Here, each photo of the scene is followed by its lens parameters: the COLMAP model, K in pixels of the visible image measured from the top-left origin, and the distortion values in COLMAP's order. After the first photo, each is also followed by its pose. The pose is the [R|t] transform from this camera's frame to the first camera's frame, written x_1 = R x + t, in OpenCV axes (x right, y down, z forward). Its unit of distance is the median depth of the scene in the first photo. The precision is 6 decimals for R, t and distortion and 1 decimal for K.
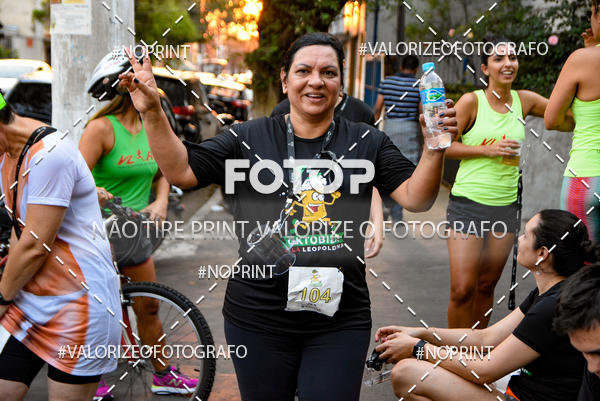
lens RADIAL K [[1447.4, 0, 281.3], [0, 1447.4, 201.1], [0, 0, 1]] dist [0.411276, 0.027078]
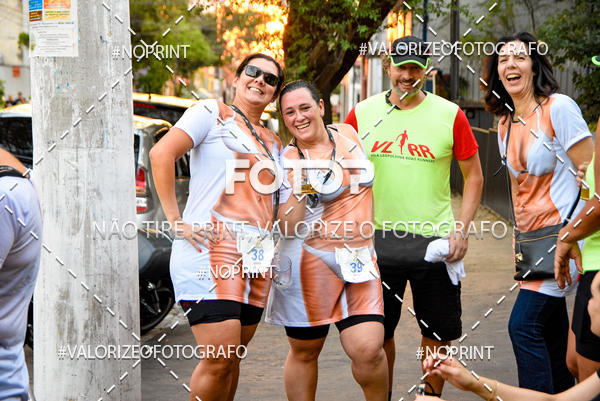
lens RADIAL K [[1130.5, 0, 290.7], [0, 1130.5, 199.5], [0, 0, 1]] dist [0.227666, -0.215859]
pose [[0.999032, -0.025767, -0.035646, 0.009164], [0.025101, 0.999504, -0.019012, -0.017698], [0.036118, 0.018099, 0.999184, 0.349511]]
